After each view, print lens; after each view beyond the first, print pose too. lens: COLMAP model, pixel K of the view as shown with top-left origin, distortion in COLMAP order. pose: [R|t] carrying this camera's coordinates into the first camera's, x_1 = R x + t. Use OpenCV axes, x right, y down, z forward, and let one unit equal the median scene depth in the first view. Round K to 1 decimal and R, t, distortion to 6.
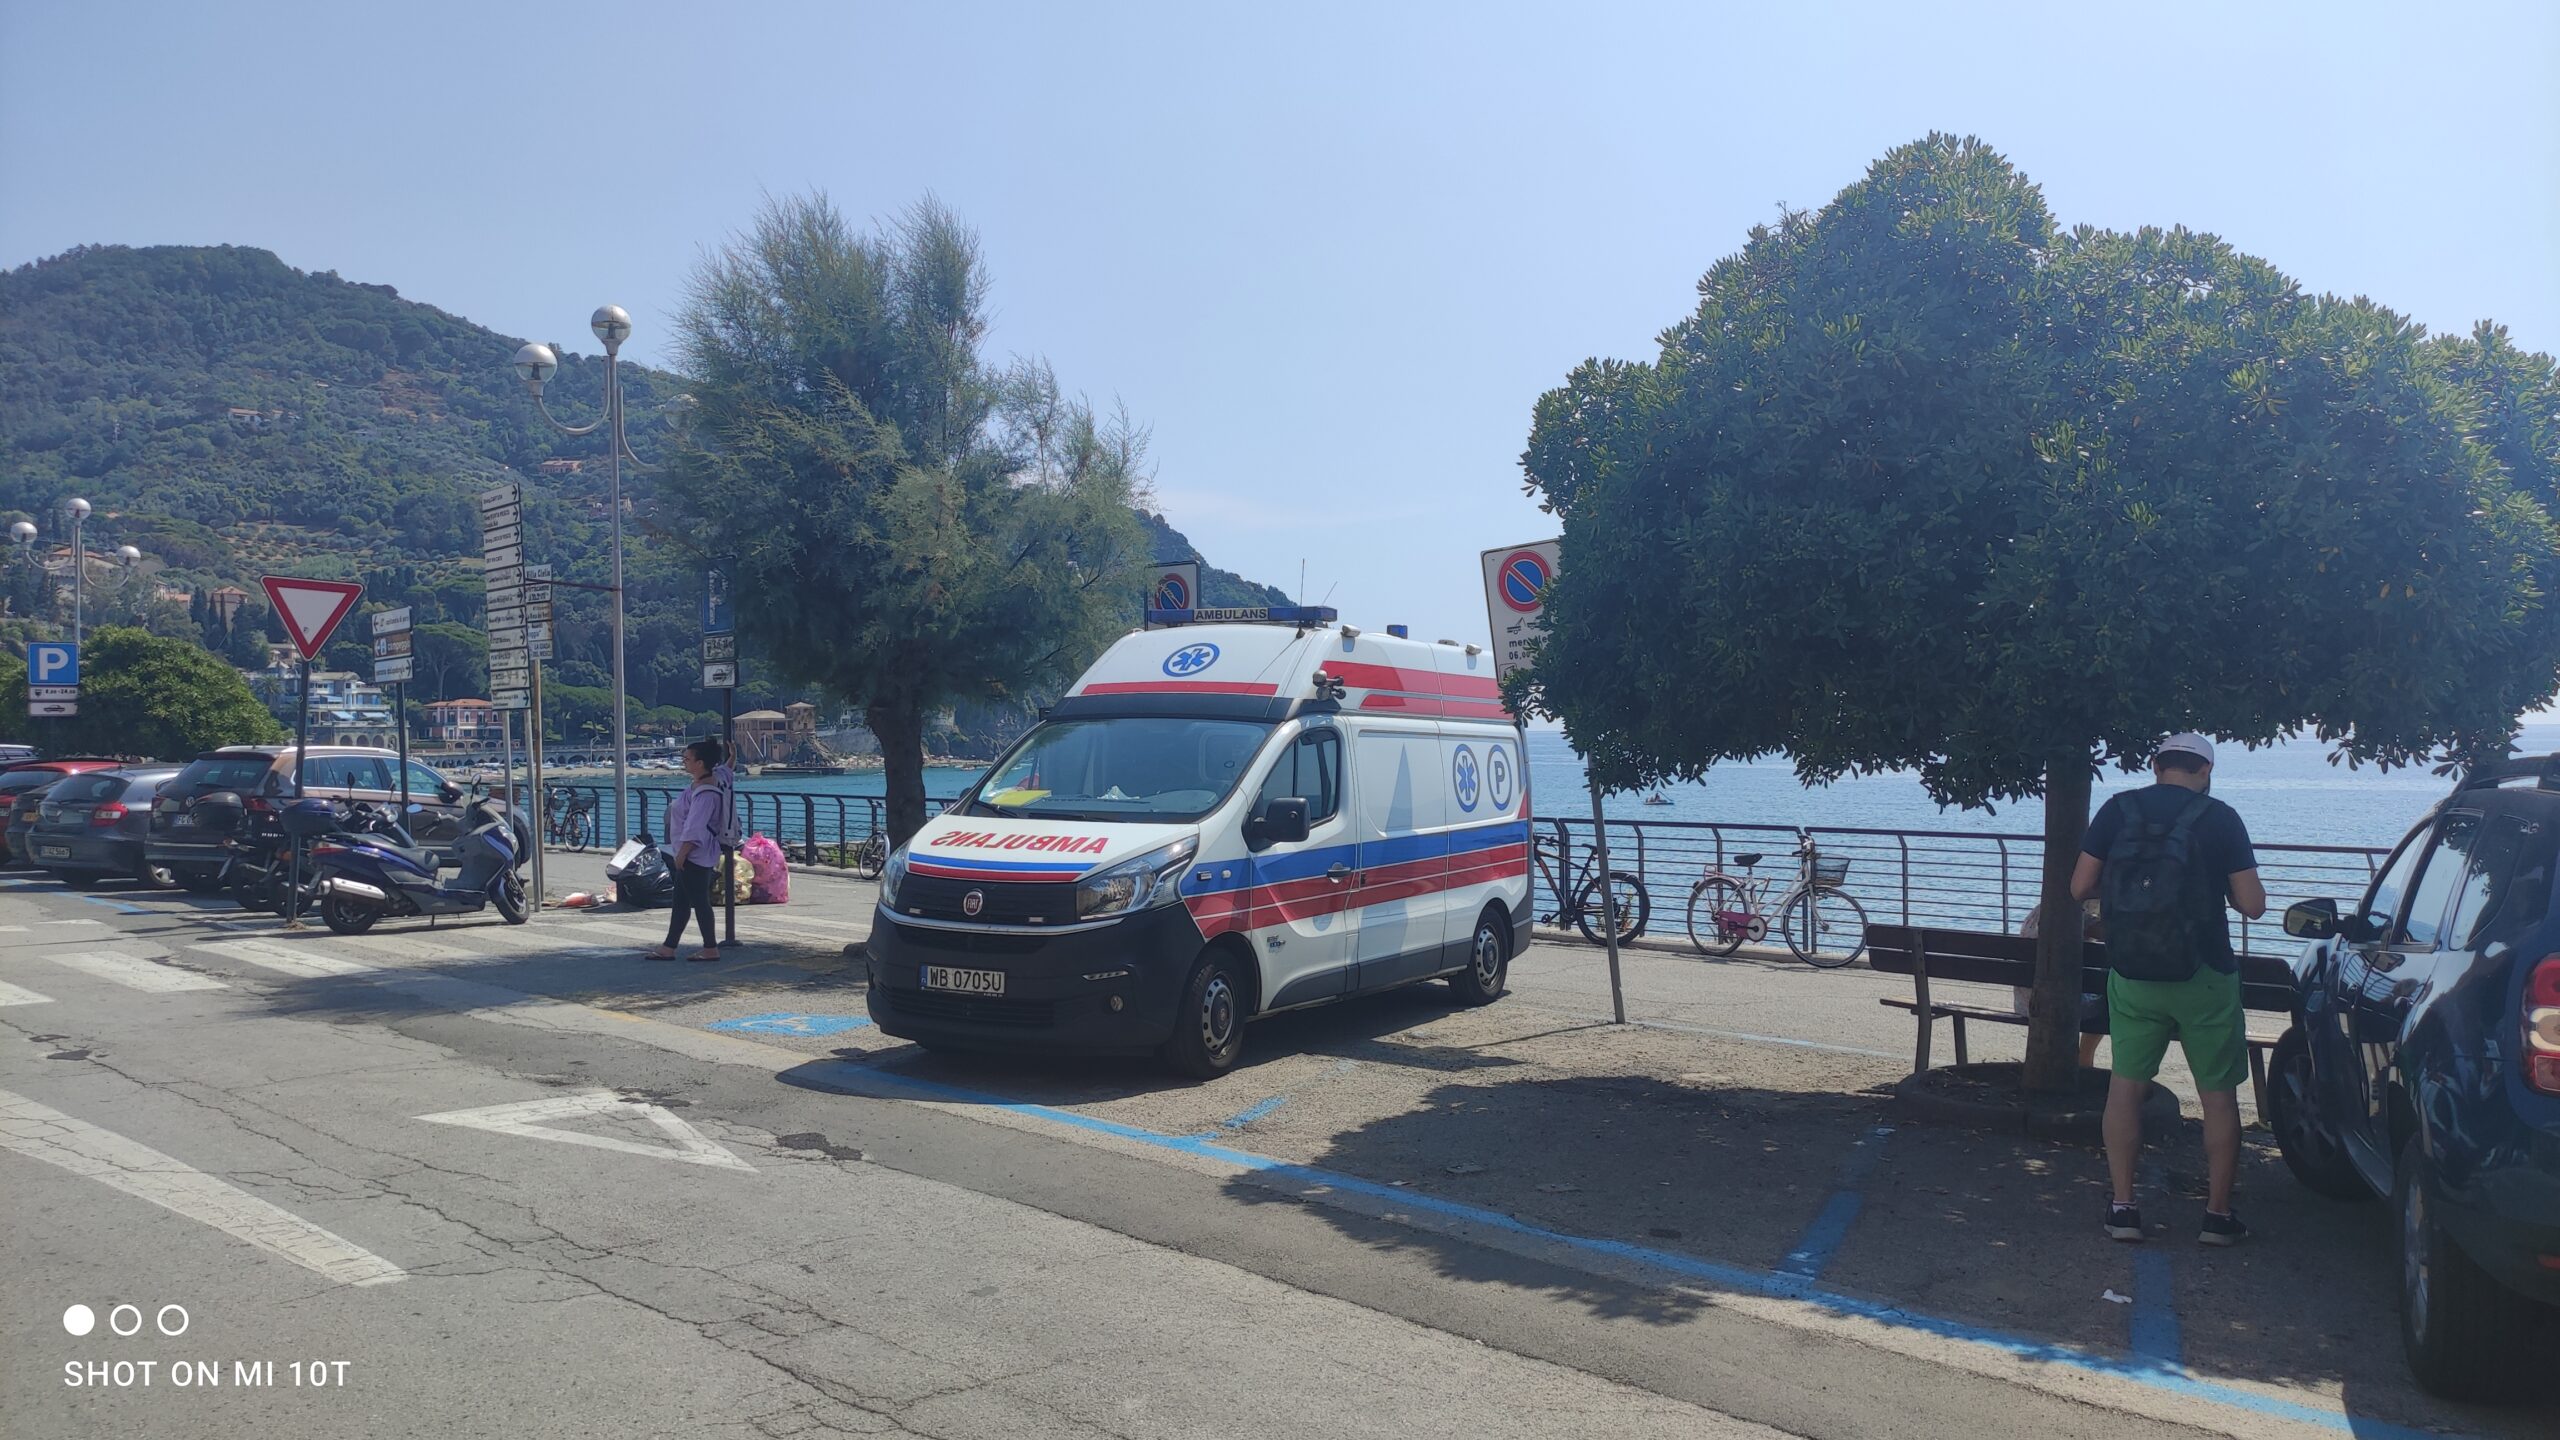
lens RADIAL K [[1937.3, 0, 1280.0], [0, 1937.3, 720.0], [0, 0, 1]] dist [0.080325, -0.081352]
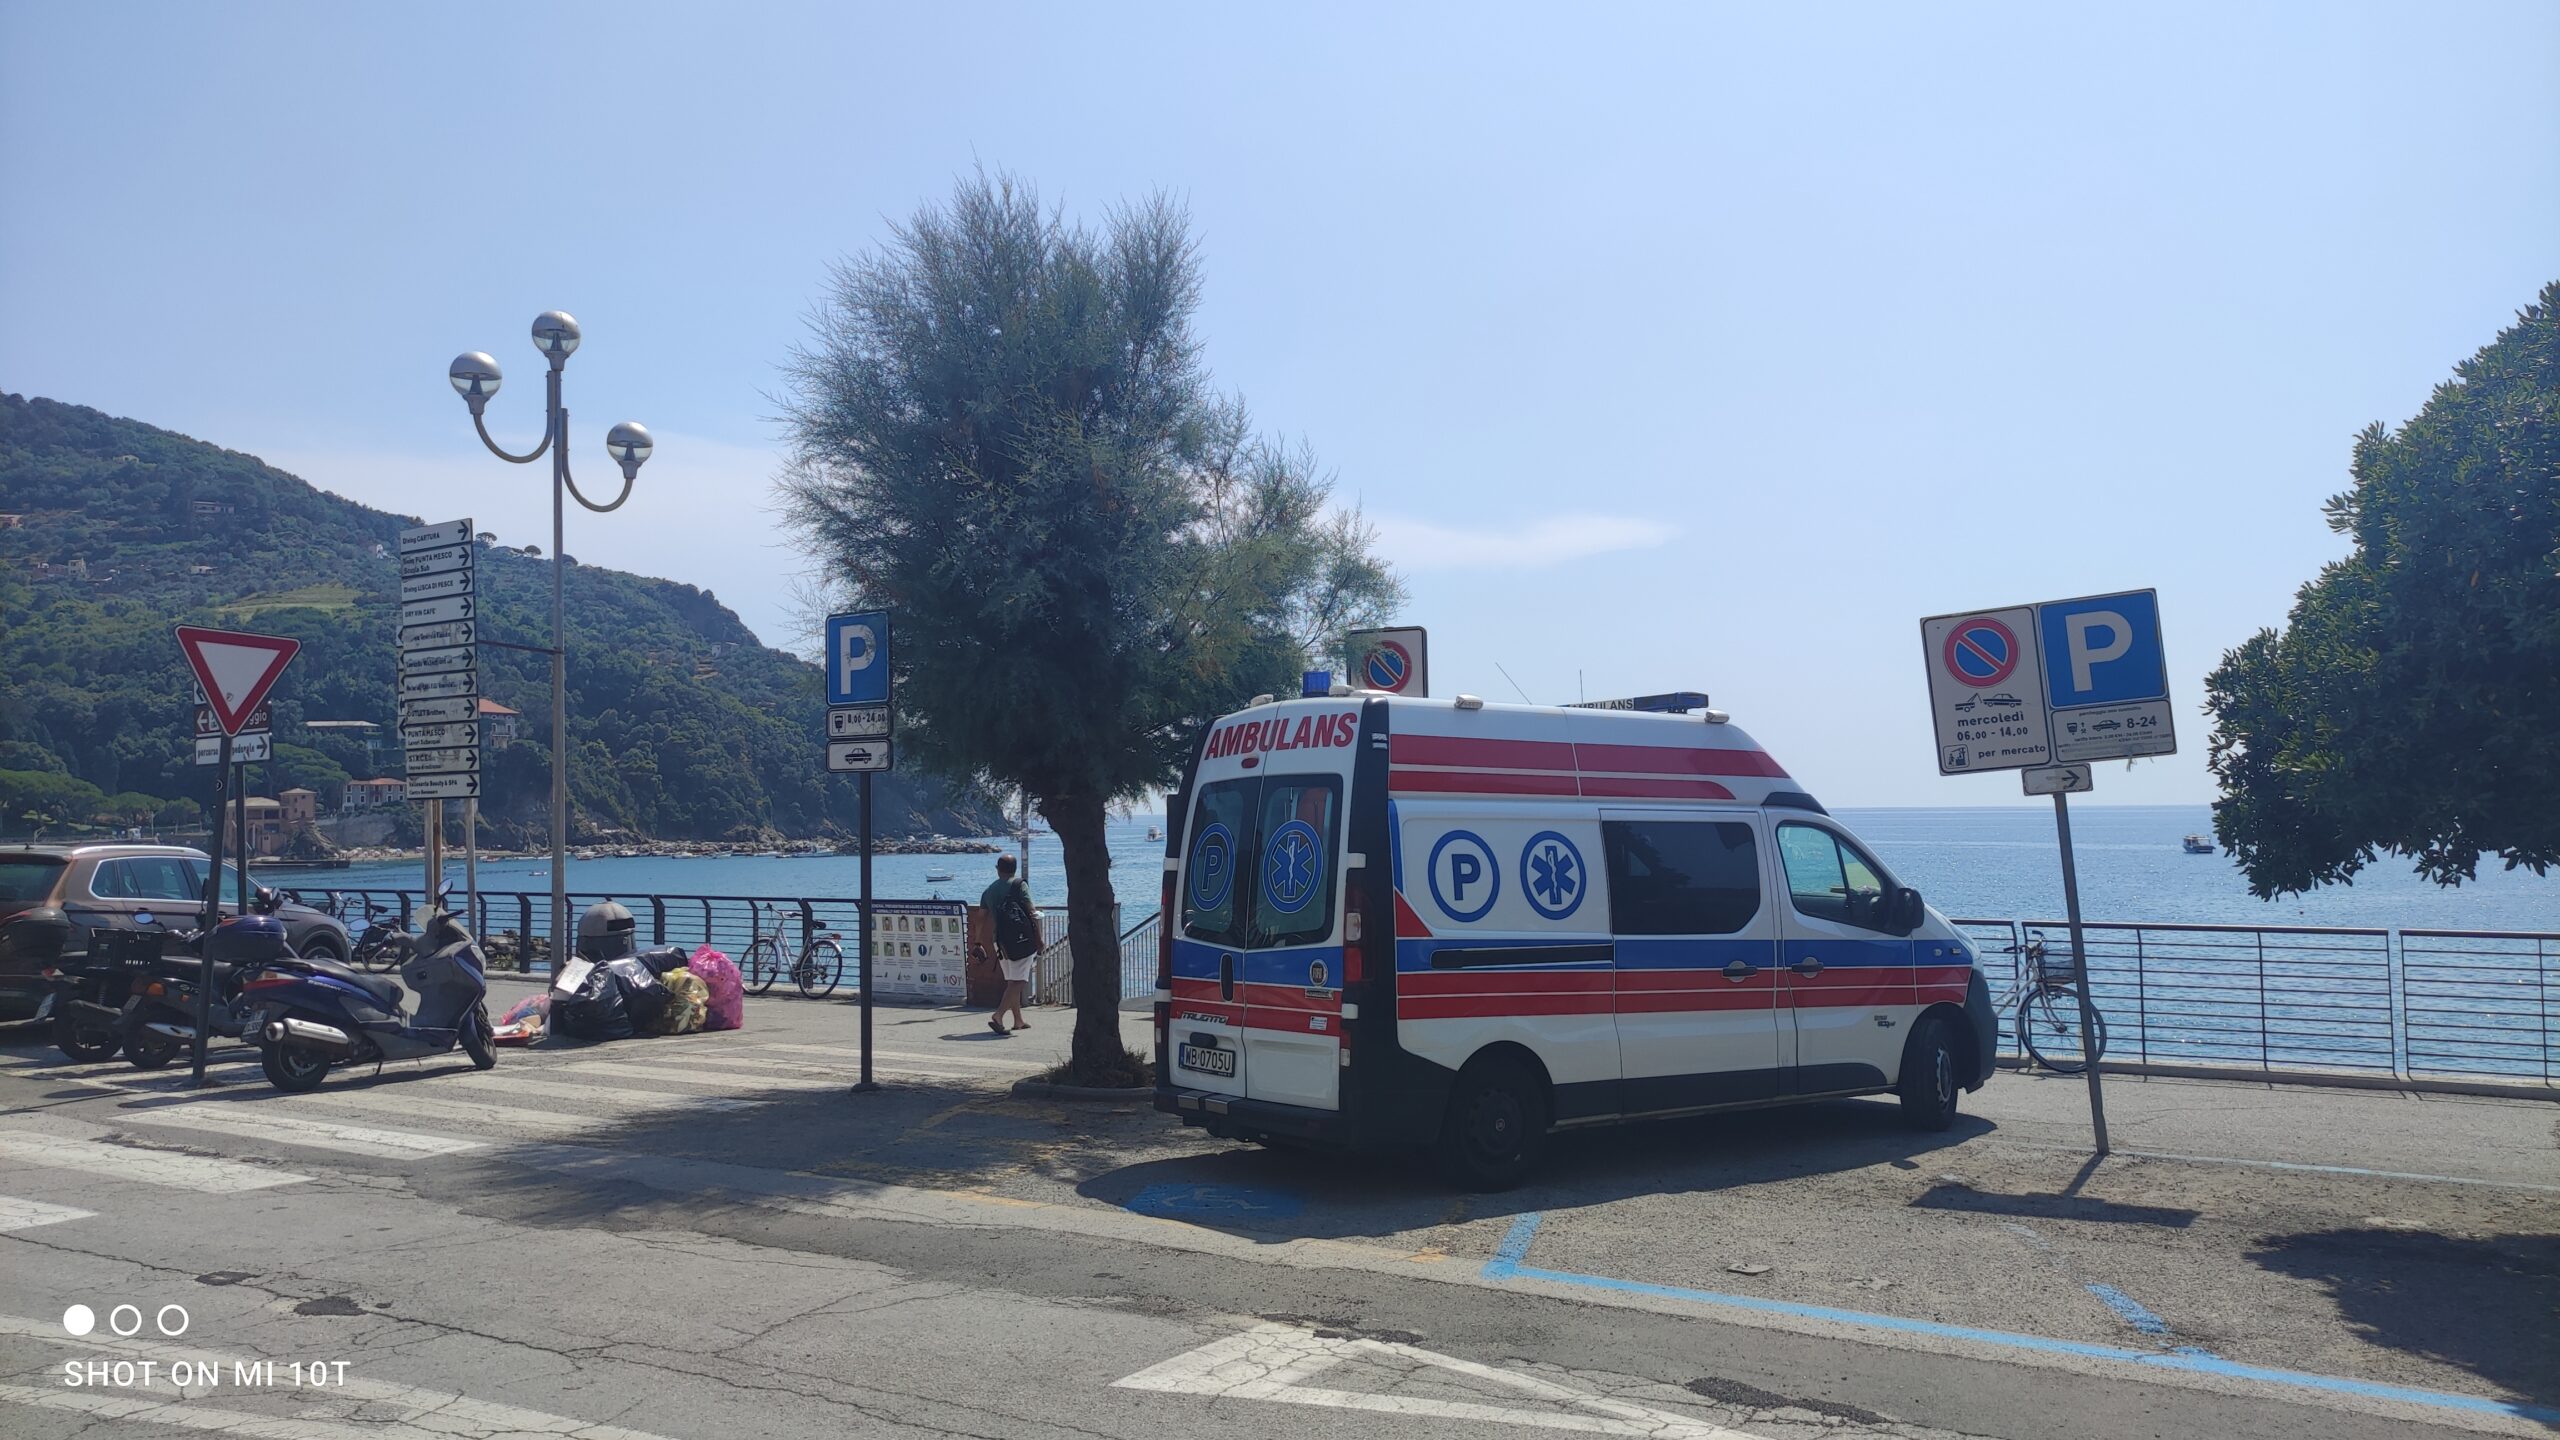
lens RADIAL K [[1937.3, 0, 1280.0], [0, 1937.3, 720.0], [0, 0, 1]] dist [0.080325, -0.081352]
pose [[0.972791, 0.007961, 0.231549, -0.245342], [0.002166, 0.999053, -0.043451, -0.001769], [-0.231675, 0.042771, 0.971852, 0.135064]]
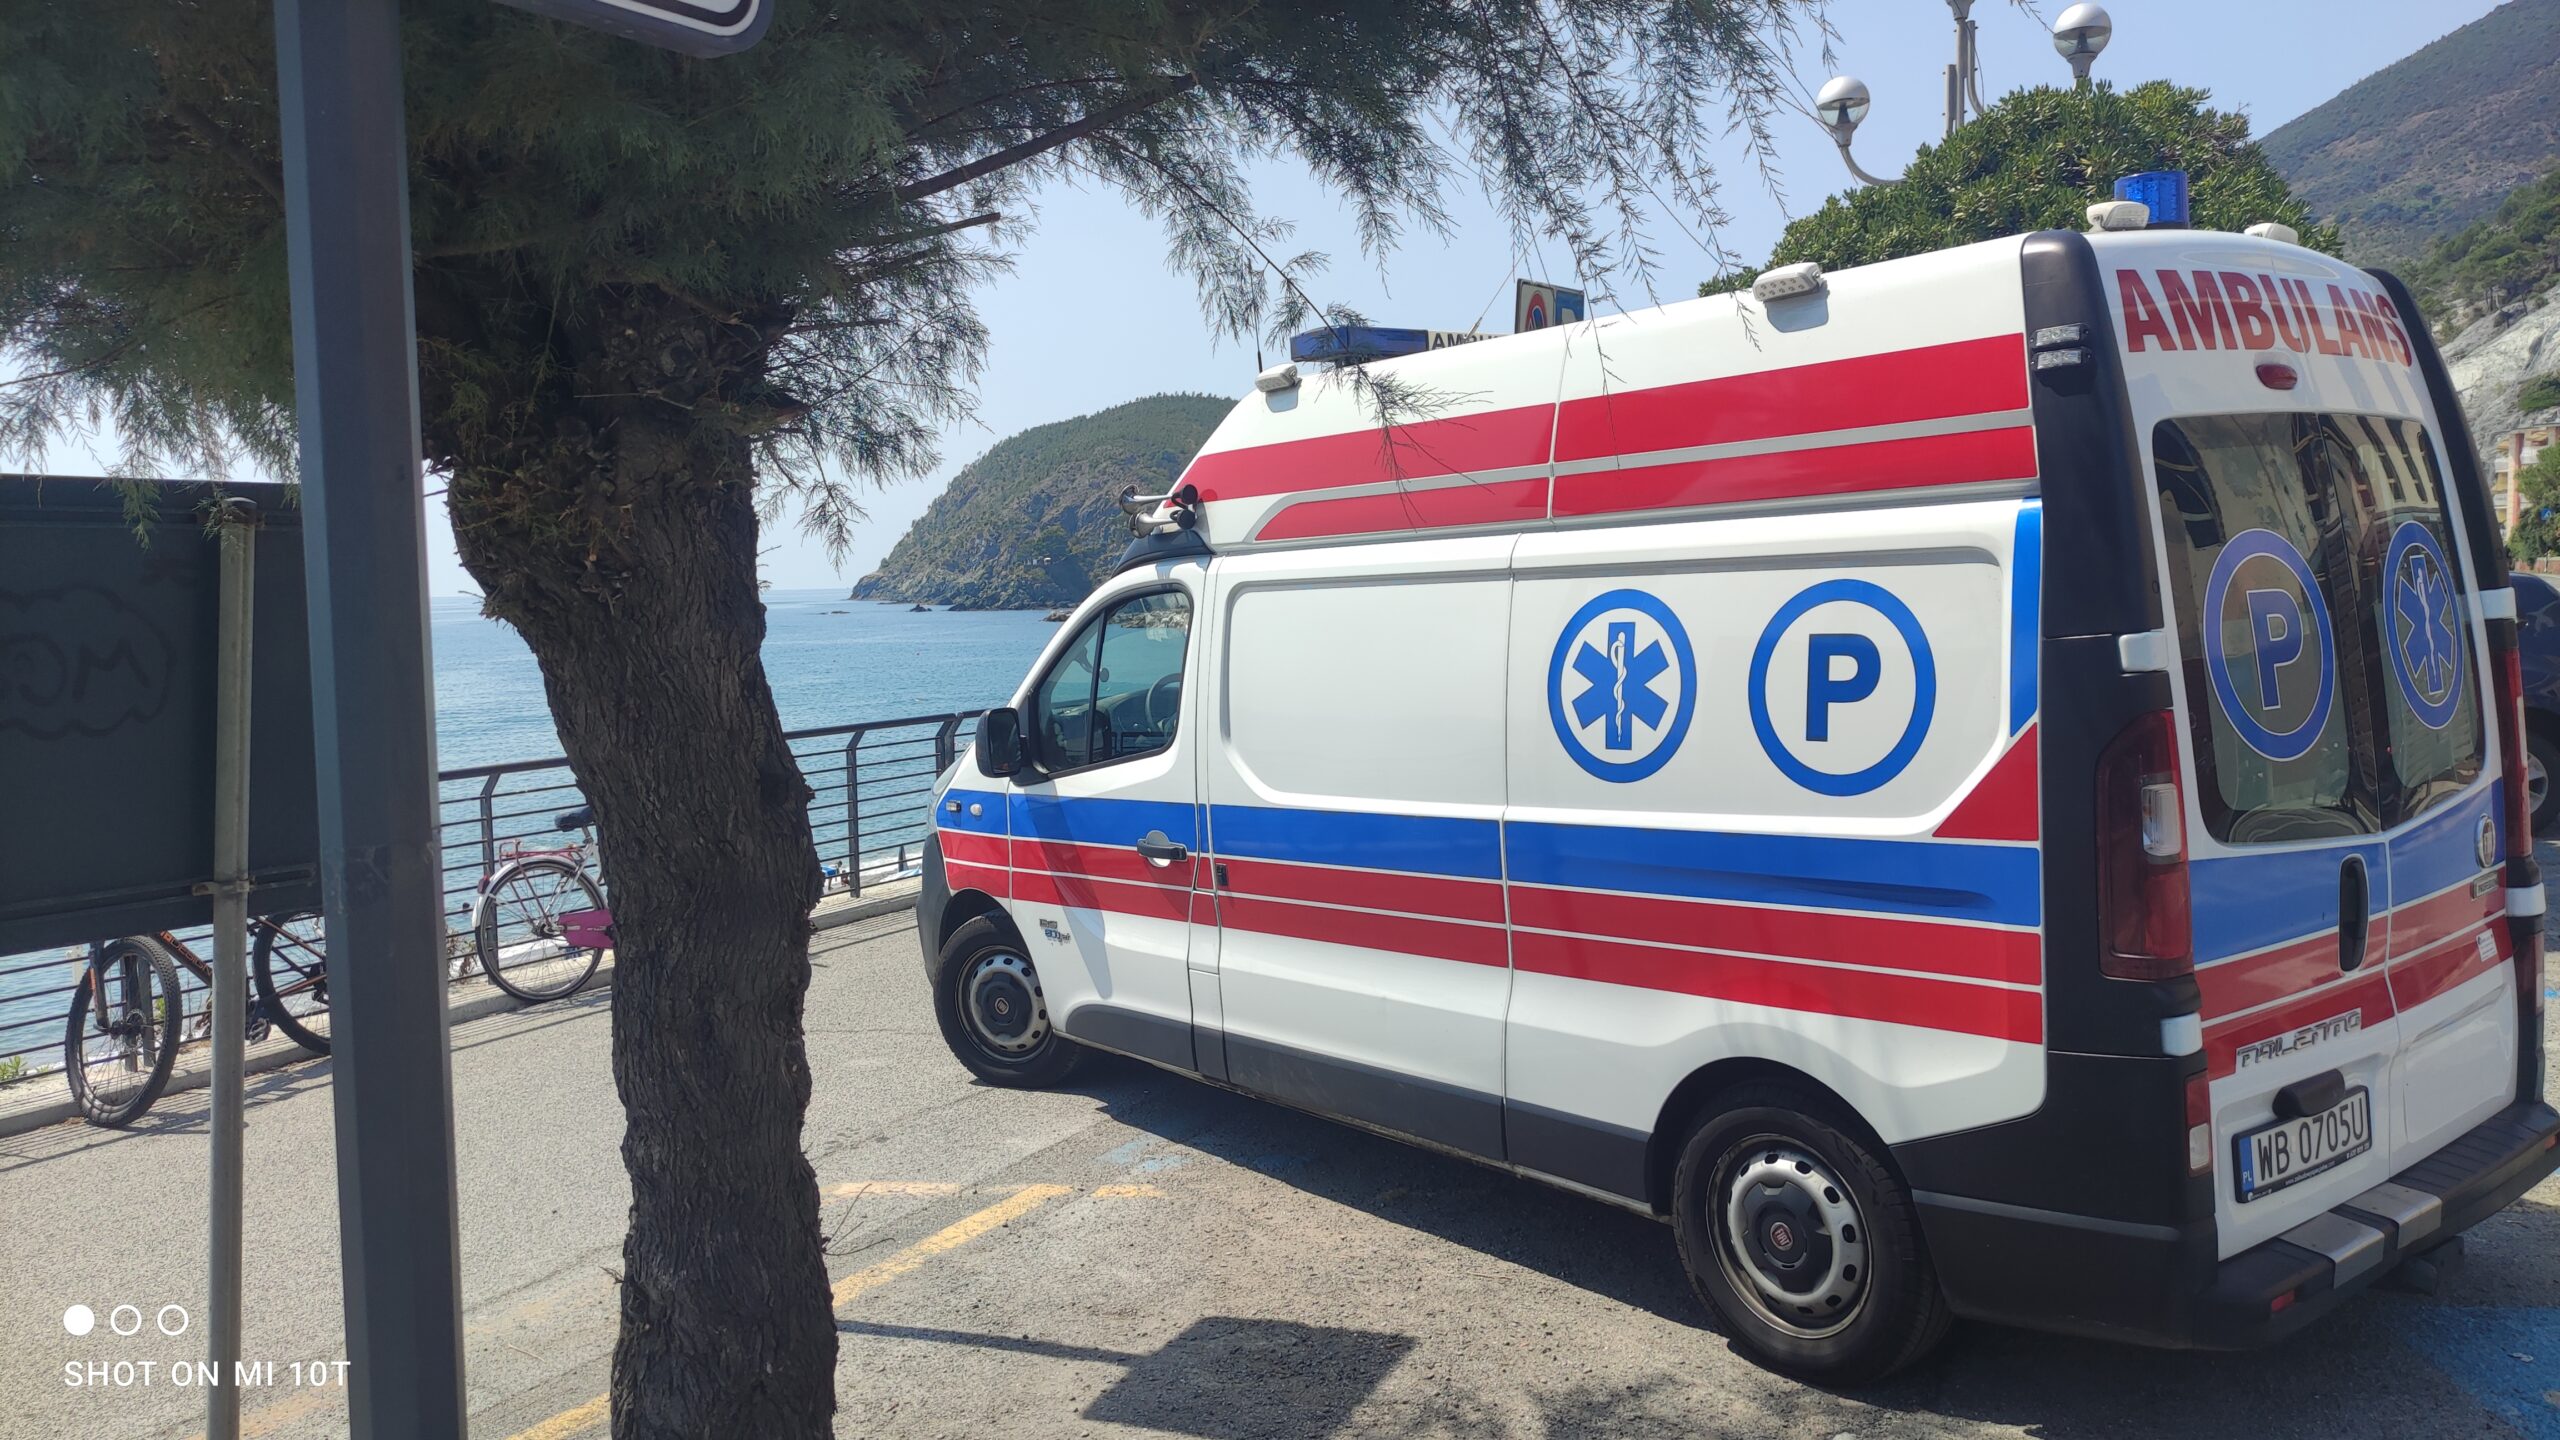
lens RADIAL K [[1937.3, 0, 1280.0], [0, 1937.3, 720.0], [0, 0, 1]] dist [0.080325, -0.081352]
pose [[-0.419213, 0.047324, -0.906654, 0.457086], [0.041684, 0.998591, 0.032849, 0.022509], [0.906931, -0.024023, -0.420595, 1.123123]]
